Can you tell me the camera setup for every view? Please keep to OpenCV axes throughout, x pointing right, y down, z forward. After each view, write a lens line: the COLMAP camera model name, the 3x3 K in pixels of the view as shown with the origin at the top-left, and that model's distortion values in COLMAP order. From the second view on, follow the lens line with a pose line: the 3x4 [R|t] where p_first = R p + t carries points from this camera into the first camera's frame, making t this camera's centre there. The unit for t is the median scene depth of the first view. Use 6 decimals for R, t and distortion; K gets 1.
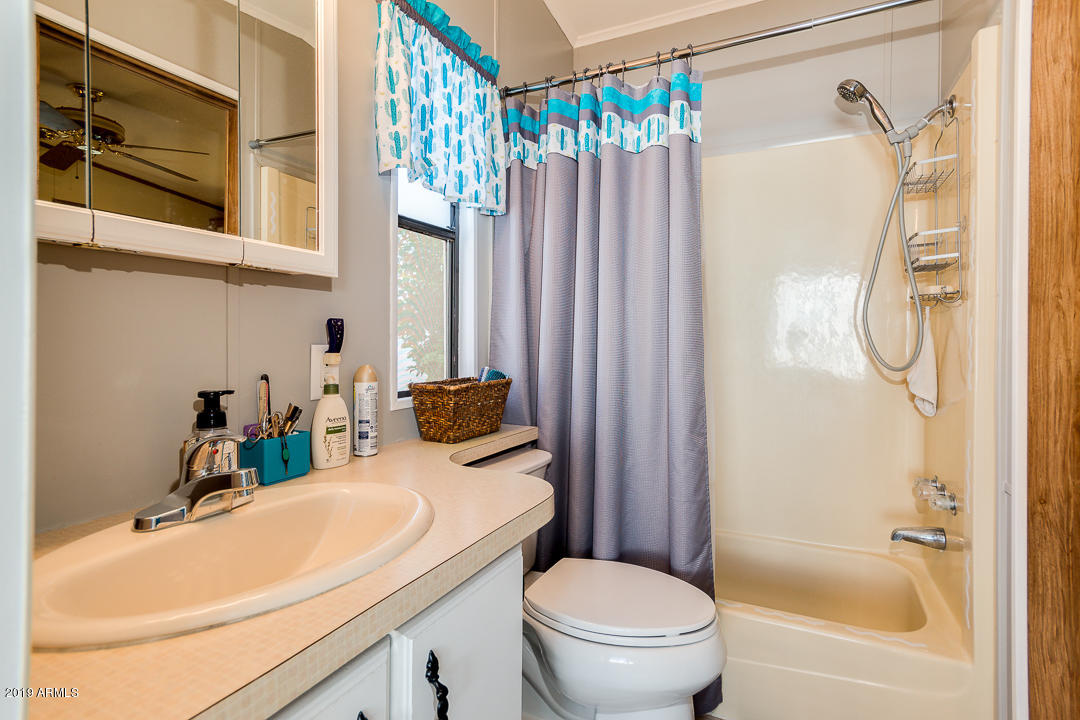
lens RADIAL K [[528.3, 0, 540.9], [0, 528.3, 350.0], [0, 0, 1]] dist [0.003331, 0.000080]
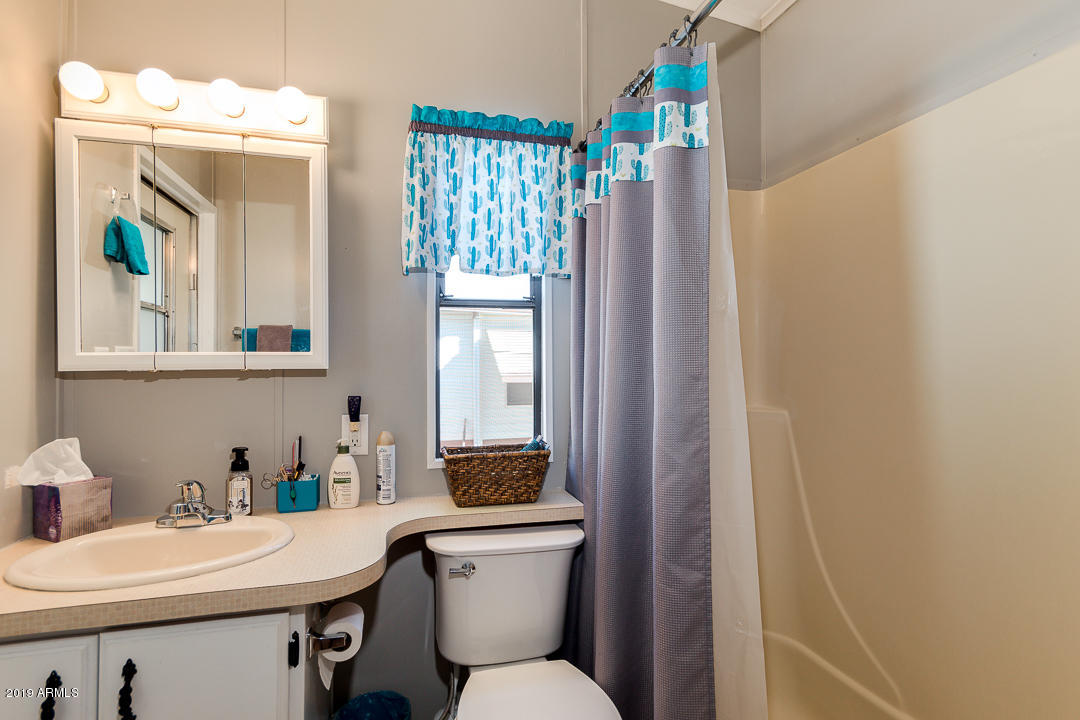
lens RADIAL K [[505.4, 0, 537.8], [0, 505.4, 365.0], [0, 0, 1]] dist [-0.002208, 0.000069]
pose [[0.643992, -0.003738, -0.765023, 0.665004], [-0.005813, 0.999935, -0.009780, -0.096333], [0.765010, 0.010745, 0.643929, 0.406577]]
